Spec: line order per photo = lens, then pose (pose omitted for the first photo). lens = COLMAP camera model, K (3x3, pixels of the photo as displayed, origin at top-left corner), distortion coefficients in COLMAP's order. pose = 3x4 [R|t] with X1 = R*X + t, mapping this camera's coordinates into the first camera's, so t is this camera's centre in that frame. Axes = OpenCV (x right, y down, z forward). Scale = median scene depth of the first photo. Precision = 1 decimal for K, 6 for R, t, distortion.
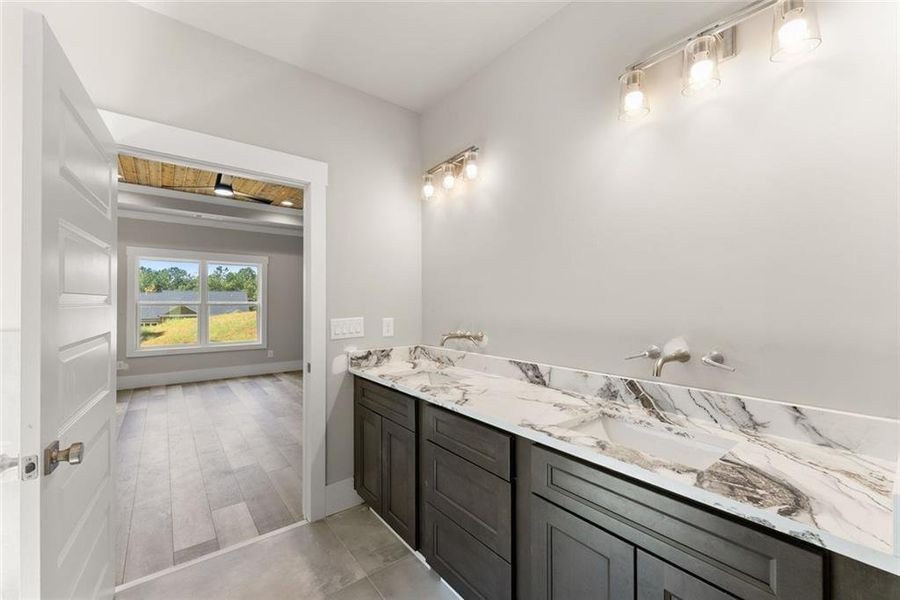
lens RADIAL K [[361.1, 0, 432.0], [0, 361.1, 296.3], [0, 0, 1]] dist [0.001250, 0.000116]
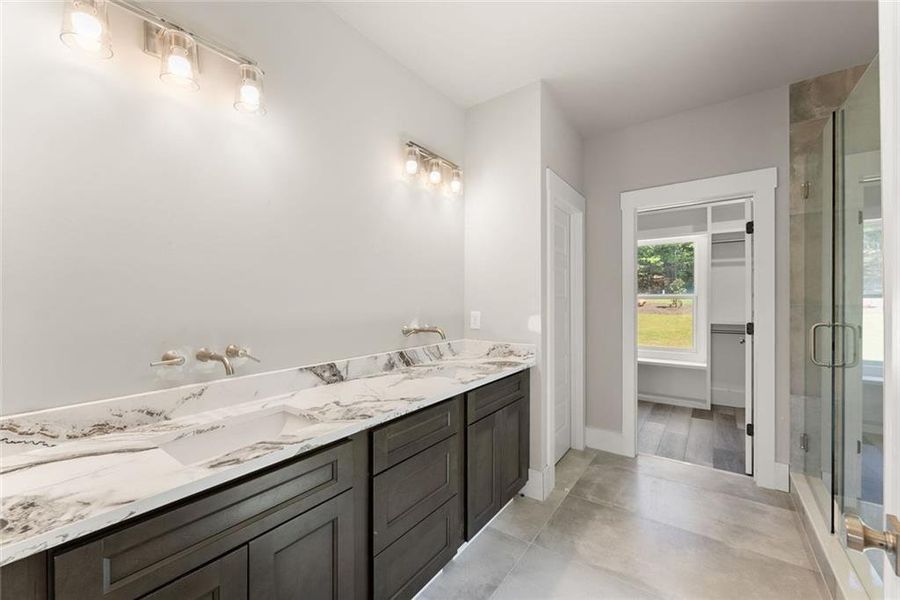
lens RADIAL K [[363.3, 0, 453.8], [0, 363.3, 303.1], [0, 0, 1]] dist [-0.001631, -0.000121]
pose [[-0.307921, -0.004034, 0.951404, -0.832951], [-0.010038, 0.999949, 0.000991, 0.029066], [-0.951359, -0.009245, -0.307945, 1.131618]]
